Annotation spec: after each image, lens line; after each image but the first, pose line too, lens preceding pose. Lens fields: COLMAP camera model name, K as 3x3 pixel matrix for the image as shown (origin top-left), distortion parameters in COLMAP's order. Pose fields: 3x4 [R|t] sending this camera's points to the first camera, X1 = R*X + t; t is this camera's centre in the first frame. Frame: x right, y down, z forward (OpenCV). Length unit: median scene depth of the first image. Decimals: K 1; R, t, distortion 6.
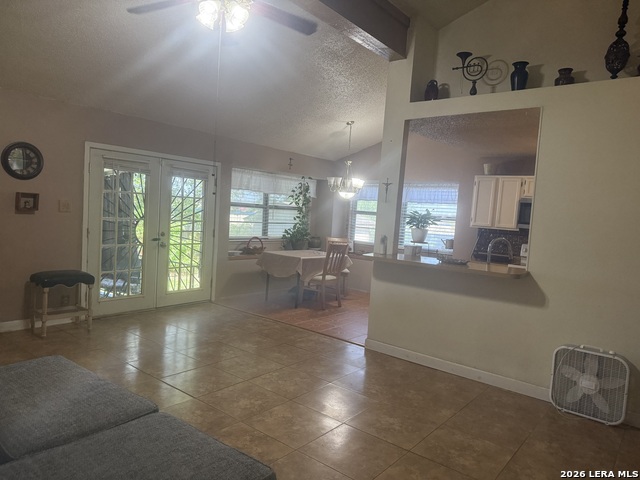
lens RADIAL K [[446.0, 0, 319.4], [0, 446.0, 239.8], [0, 0, 1]] dist [0.058740, -0.071883]
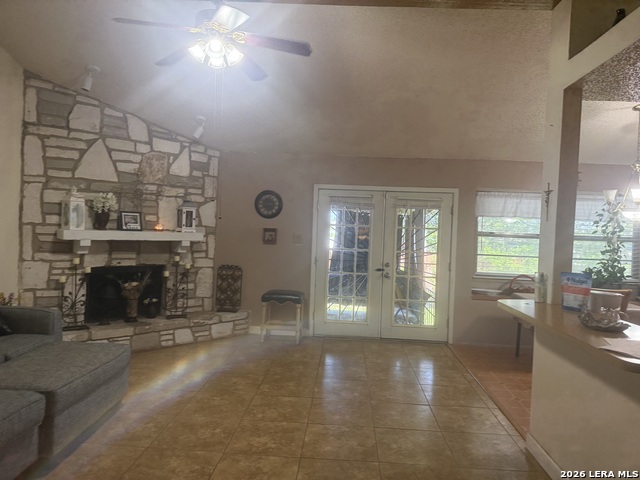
lens RADIAL K [[446.0, 0, 327.7], [0, 446.0, 237.1], [0, 0, 1]] dist [0.058740, -0.071883]
pose [[0.591444, -0.022442, -0.806034, 0.468868], [-0.053188, 0.996350, -0.066768, -0.001533], [0.804590, 0.082361, 0.588091, 0.364077]]
